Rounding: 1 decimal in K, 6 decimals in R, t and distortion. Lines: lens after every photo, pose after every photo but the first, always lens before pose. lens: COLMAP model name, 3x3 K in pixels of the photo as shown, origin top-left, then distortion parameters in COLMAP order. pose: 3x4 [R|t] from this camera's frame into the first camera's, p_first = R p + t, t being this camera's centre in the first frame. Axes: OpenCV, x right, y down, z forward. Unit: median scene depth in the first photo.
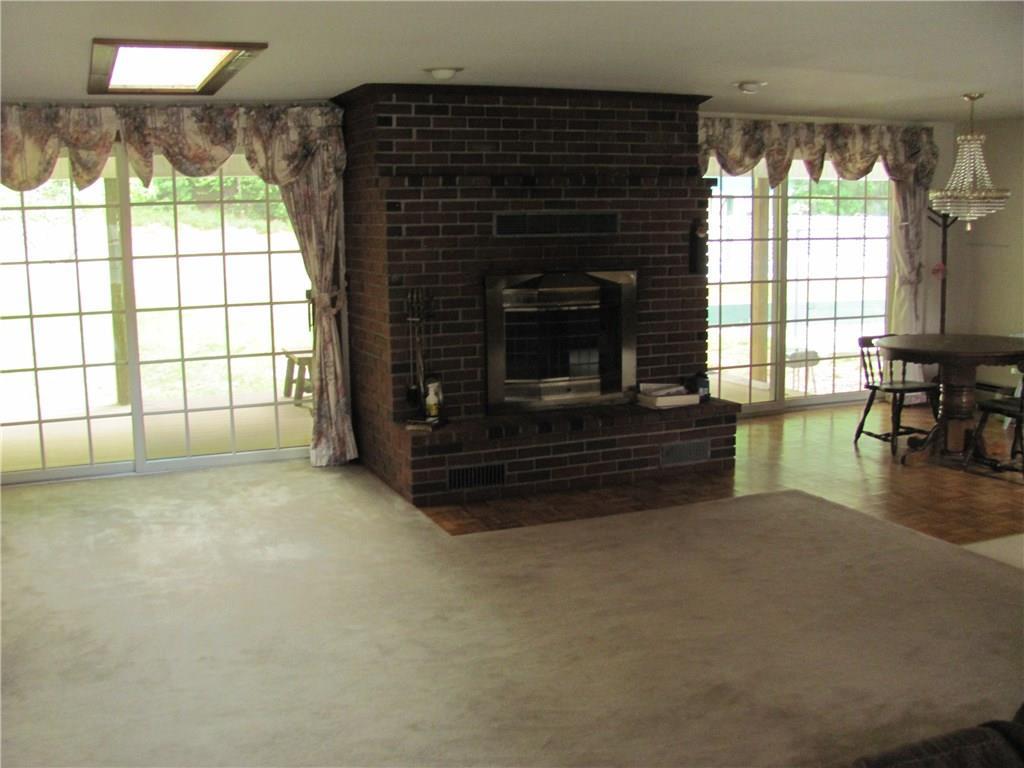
lens RADIAL K [[1082.4, 0, 512.0], [0, 1082.4, 384.0], [0, 0, 1]] dist [-0.216764, 0.275781]
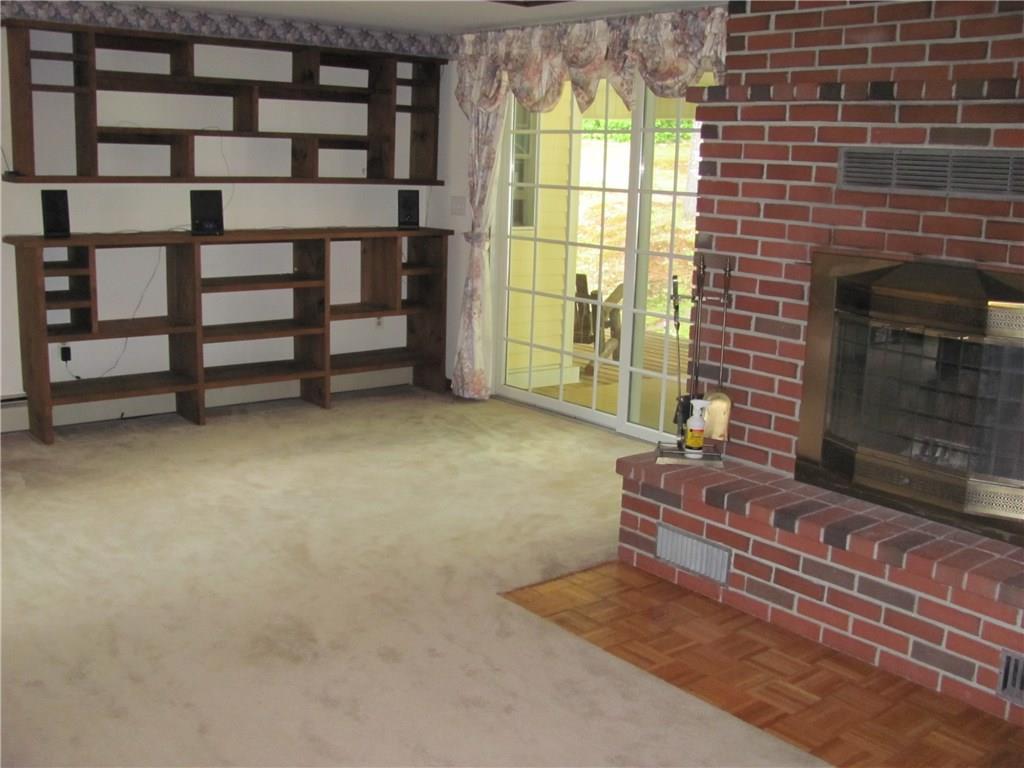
lens RADIAL K [[1082.4, 0, 512.0], [0, 1082.4, 384.0], [0, 0, 1]] dist [-0.216764, 0.275781]
pose [[0.279377, 0.214291, -0.935963, 0.488554], [-0.189804, 0.967868, 0.164941, -0.092487], [0.941235, 0.131569, 0.311074, 0.654596]]
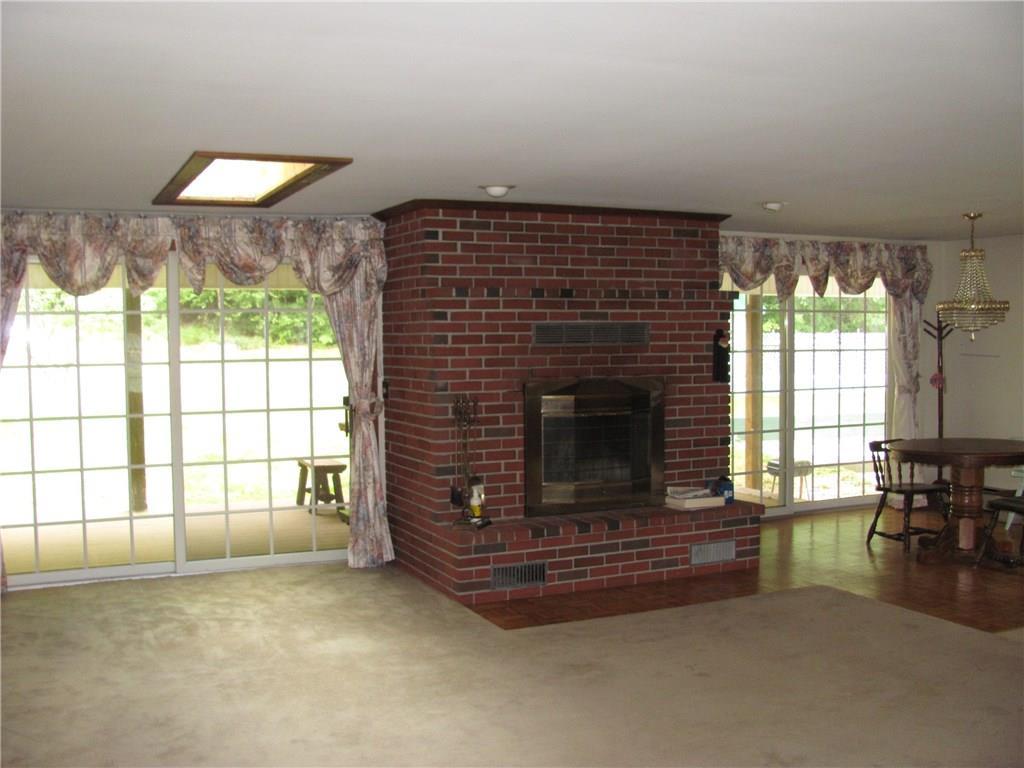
lens RADIAL K [[1082.4, 0, 512.0], [0, 1082.4, 384.0], [0, 0, 1]] dist [-0.216764, 0.275781]
pose [[0.999327, 0.003142, 0.036548, -0.074393], [0.000959, 0.993746, -0.111661, 0.017778], [-0.036670, 0.111621, 0.993074, -0.040795]]
